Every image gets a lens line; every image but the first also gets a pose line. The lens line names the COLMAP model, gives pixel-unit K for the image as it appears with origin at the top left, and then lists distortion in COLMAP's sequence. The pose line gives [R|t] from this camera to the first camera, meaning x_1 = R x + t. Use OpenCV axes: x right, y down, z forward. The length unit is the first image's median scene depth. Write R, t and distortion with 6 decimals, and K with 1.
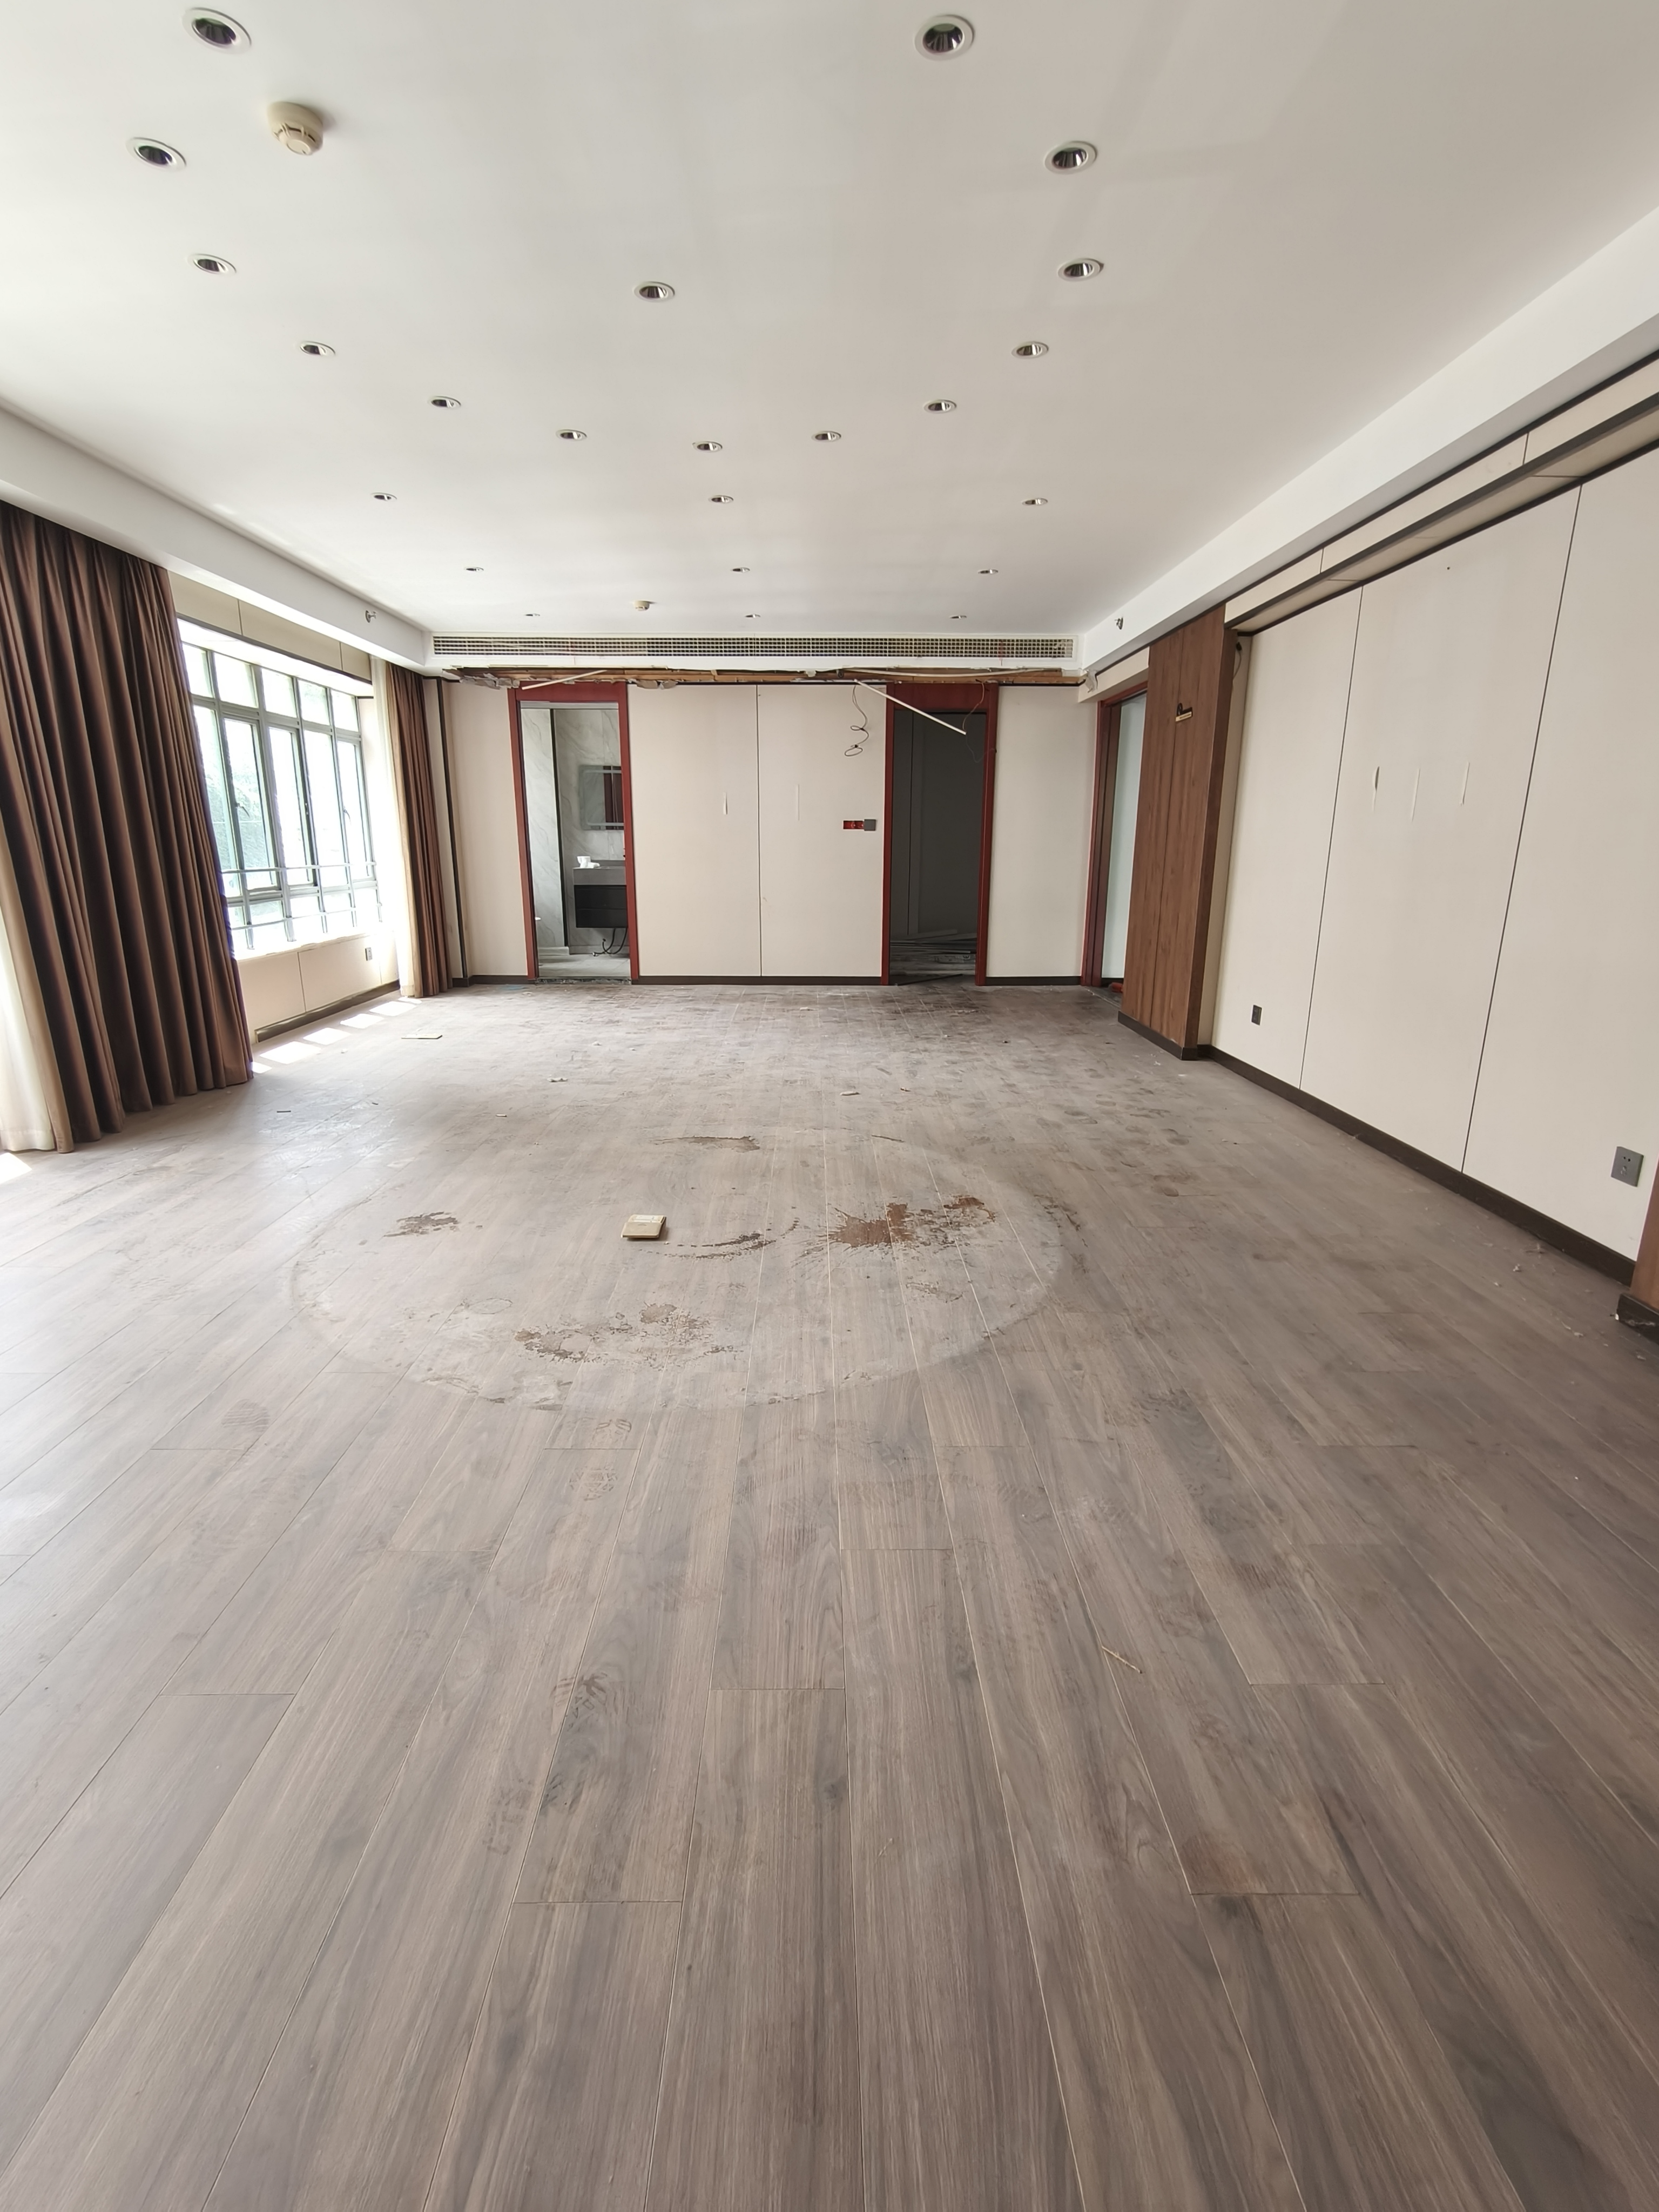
lens RADIAL K [[1026.8, 0, 821.8], [0, 1026.8, 1111.5], [0, 0, 1]] dist [0.001643, 0.000097]
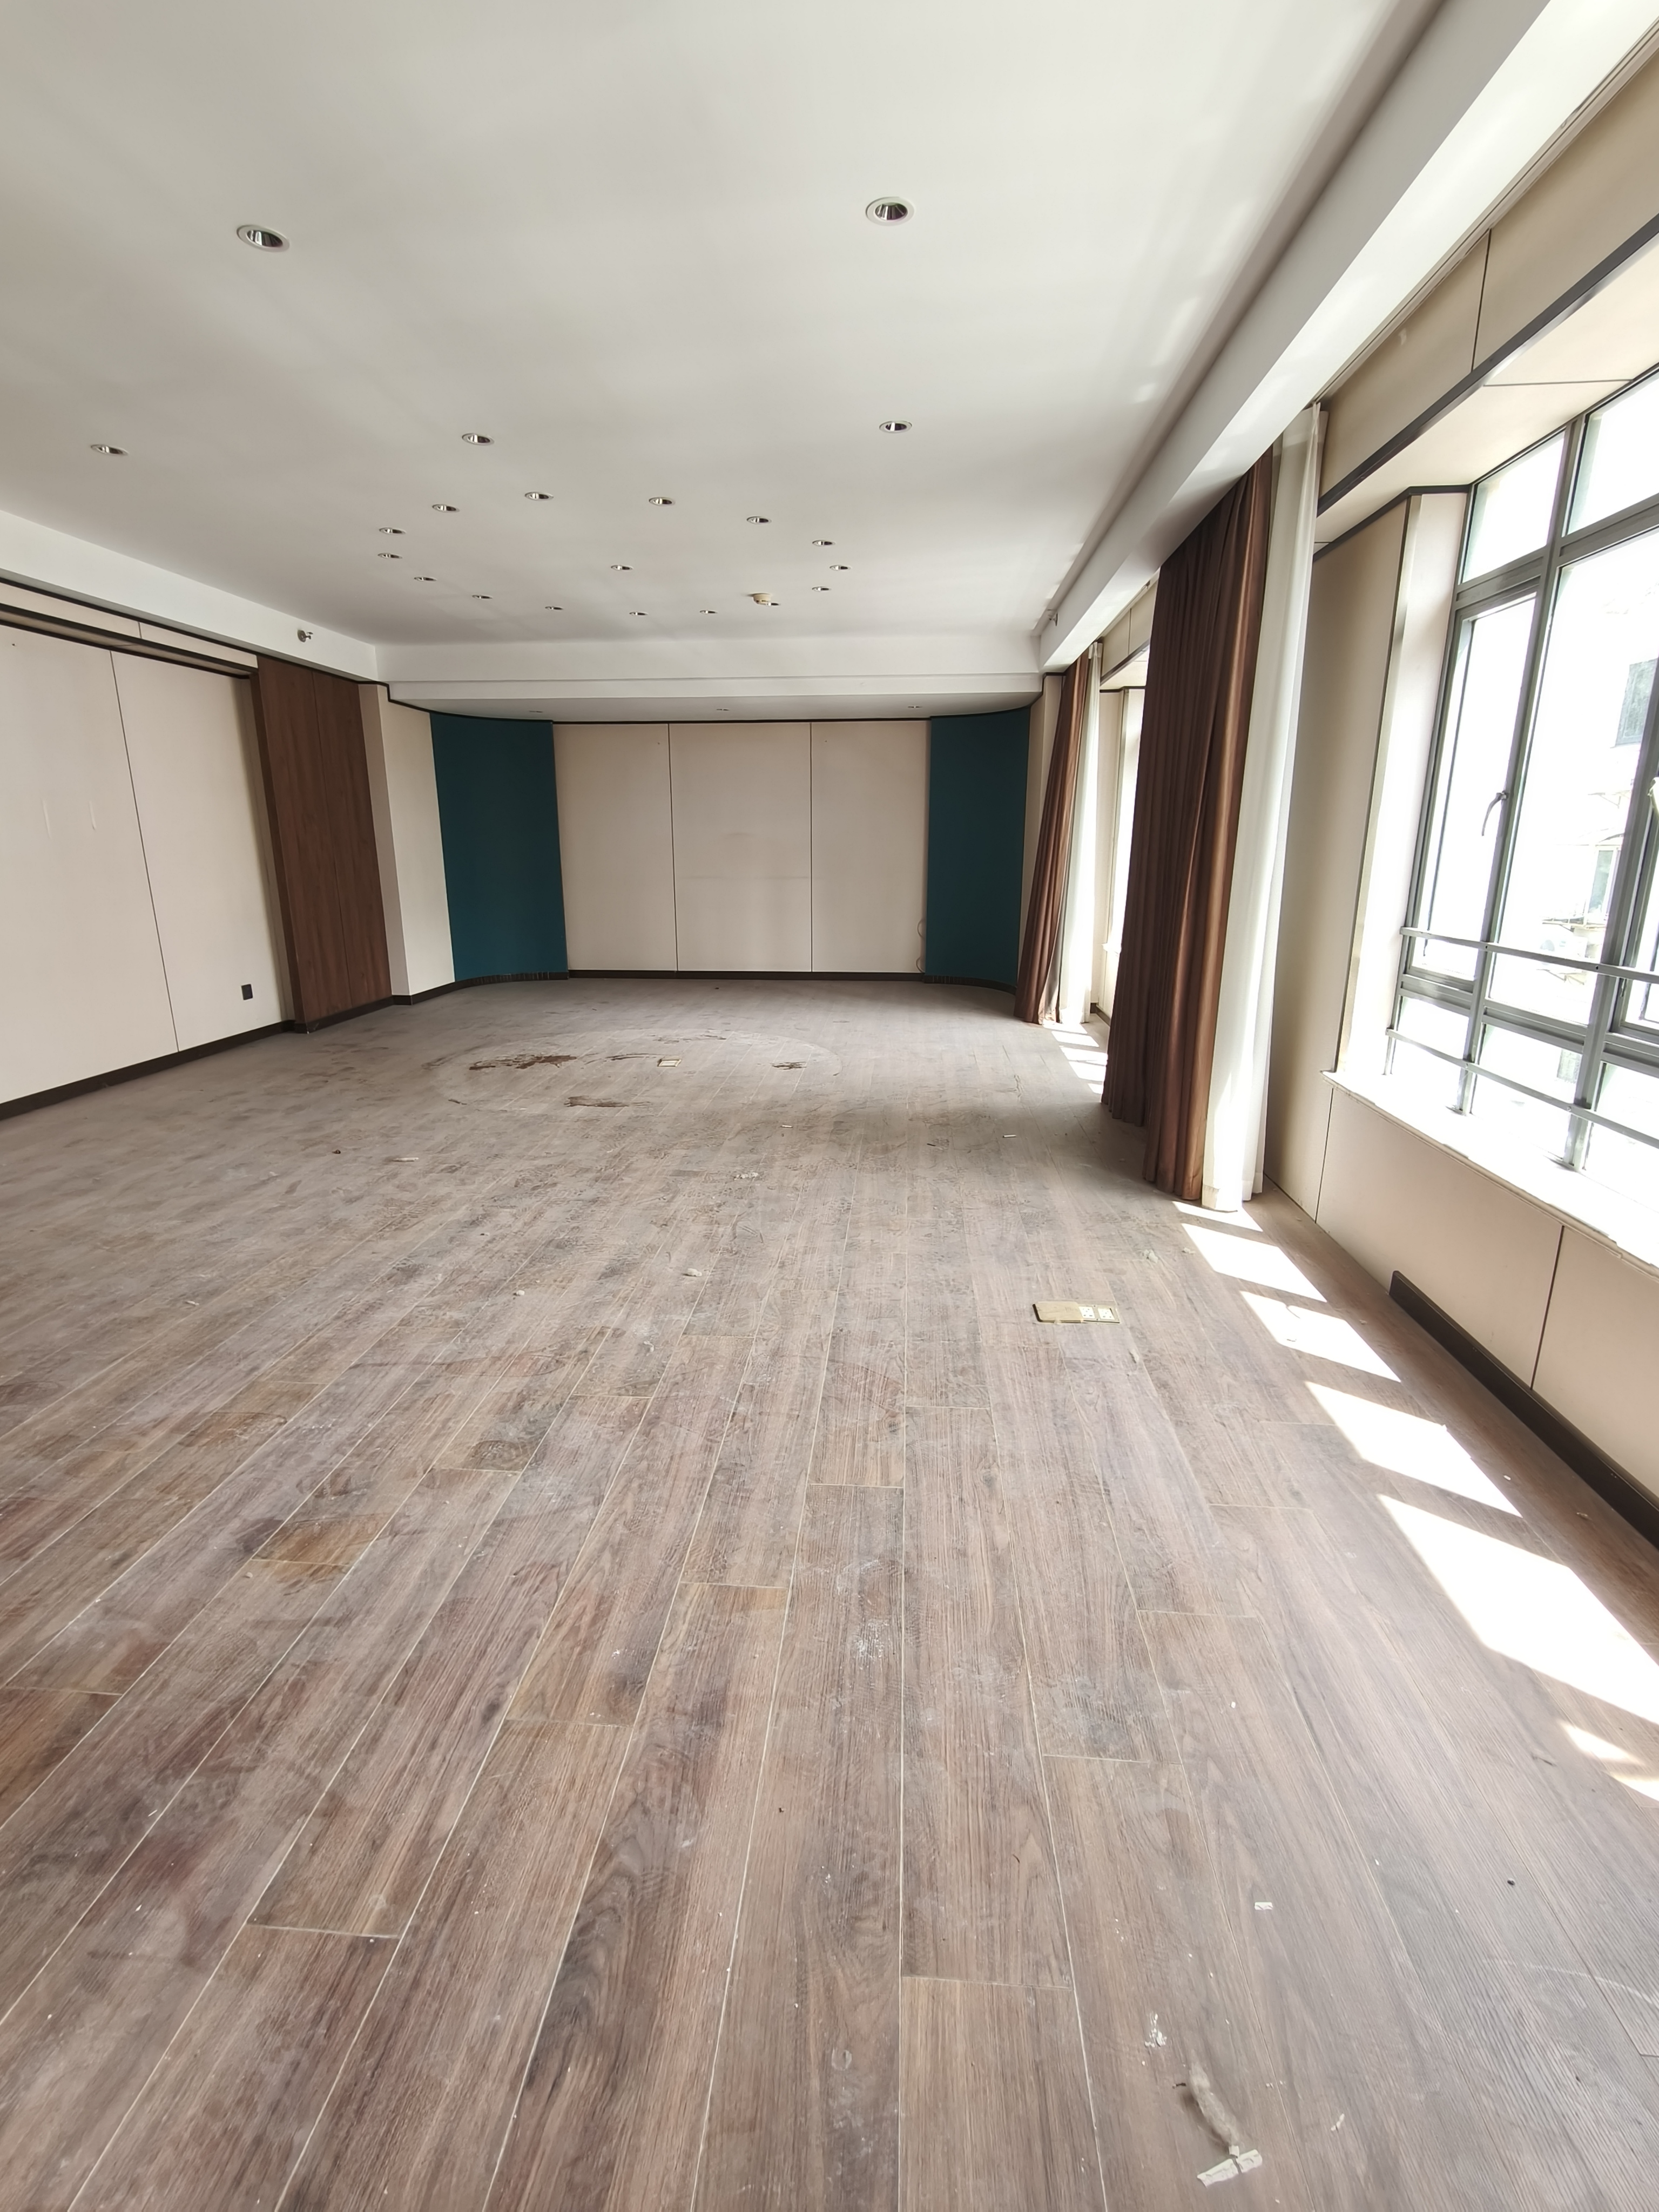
lens RADIAL K [[1026.8, 0, 821.8], [0, 1026.8, 1111.5], [0, 0, 1]] dist [0.001643, 0.000097]
pose [[-0.995965, -0.025145, 0.086153, -0.457970], [0.020312, 0.871892, 0.489277, -0.536173], [-0.087419, 0.489053, -0.867862, 1.981167]]
